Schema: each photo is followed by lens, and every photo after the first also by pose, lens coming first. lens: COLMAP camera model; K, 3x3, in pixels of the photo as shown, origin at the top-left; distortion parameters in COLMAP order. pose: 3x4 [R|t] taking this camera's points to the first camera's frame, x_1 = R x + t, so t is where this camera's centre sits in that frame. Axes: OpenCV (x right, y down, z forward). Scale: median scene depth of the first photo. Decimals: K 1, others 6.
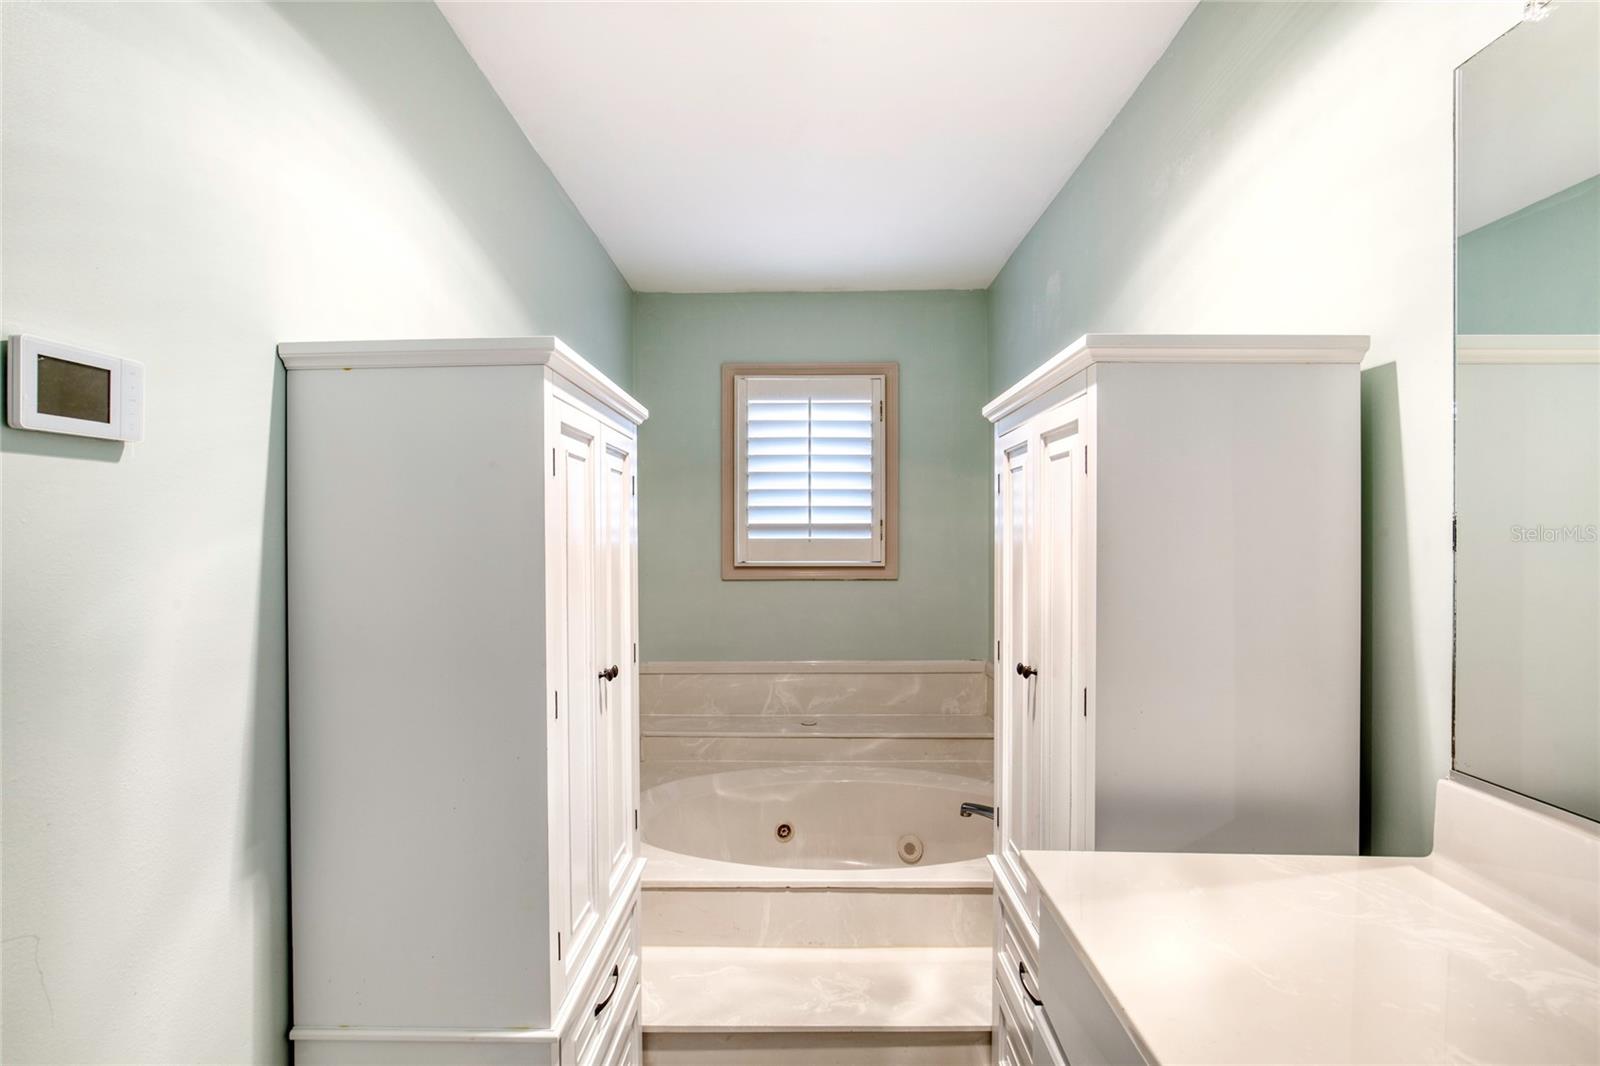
lens RADIAL K [[724.8, 0, 801.7], [0, 724.8, 539.0], [0, 0, 1]] dist [-0.018018, 0.006288]
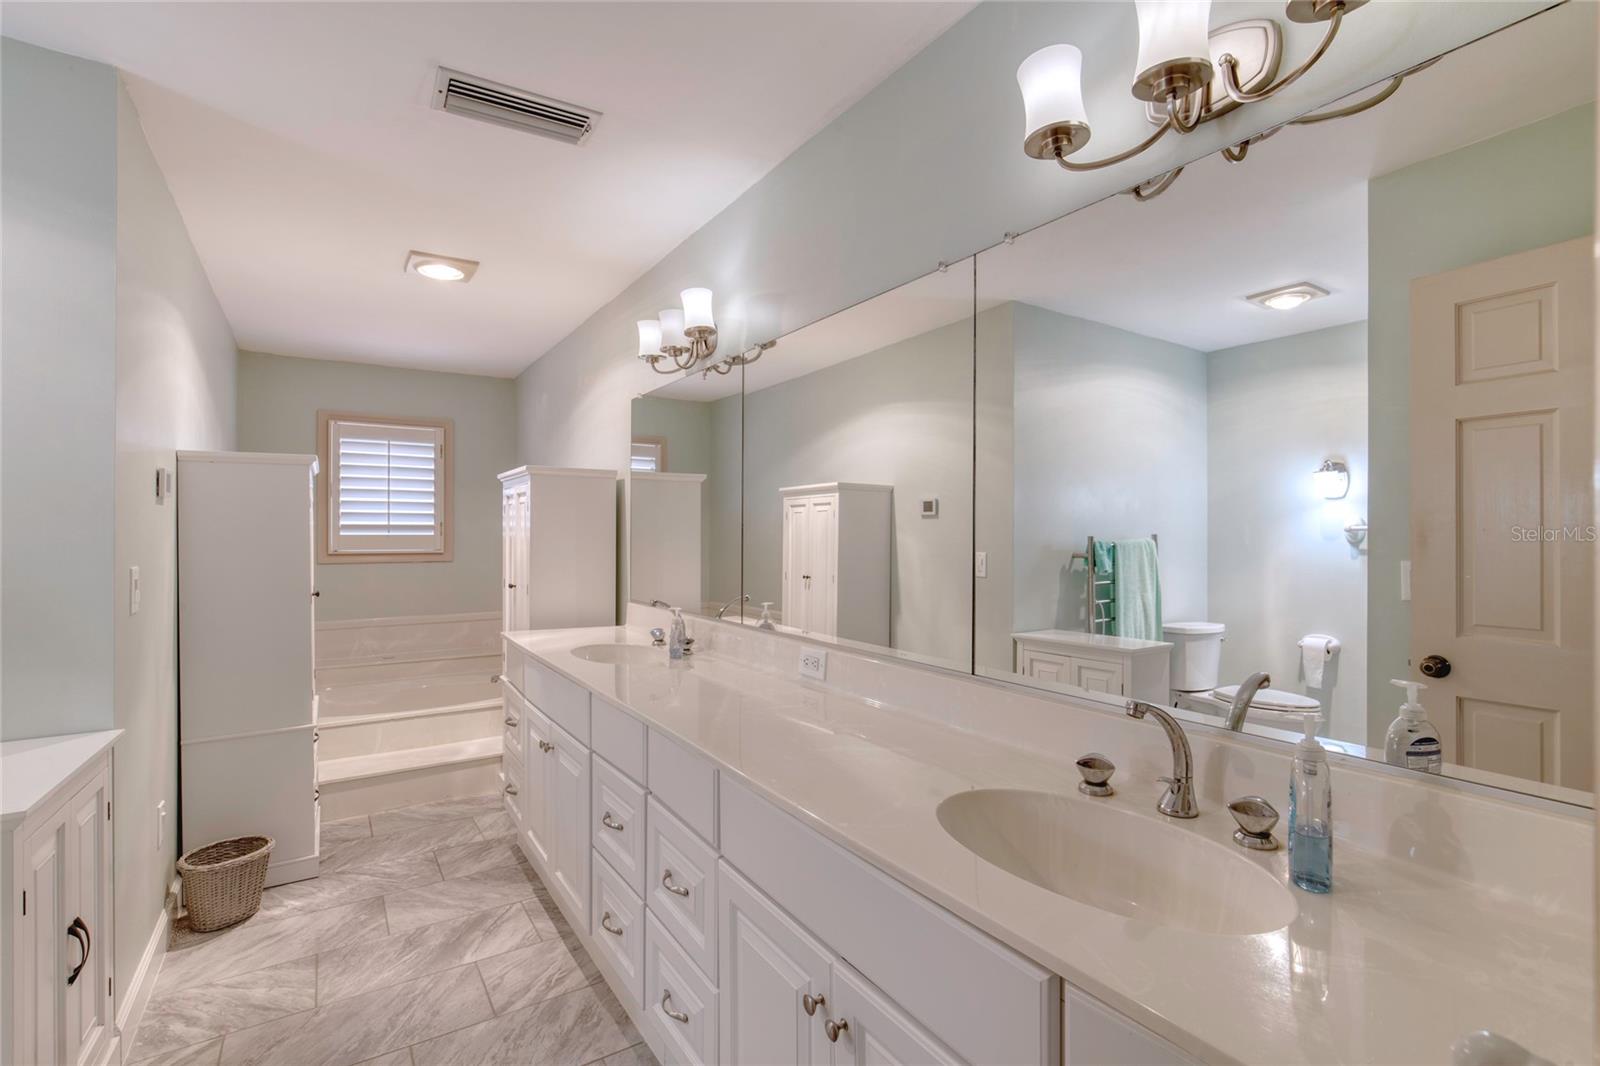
lens RADIAL K [[724.8, 0, 786.0], [0, 724.8, 541.9], [0, 0, 1]] dist [-0.018018, 0.006288]
pose [[0.840754, -0.001225, 0.541416, -0.108308], [-0.000883, 0.999993, 0.003634, 0.008050], [-0.541417, -0.003533, 0.840747, -0.706676]]
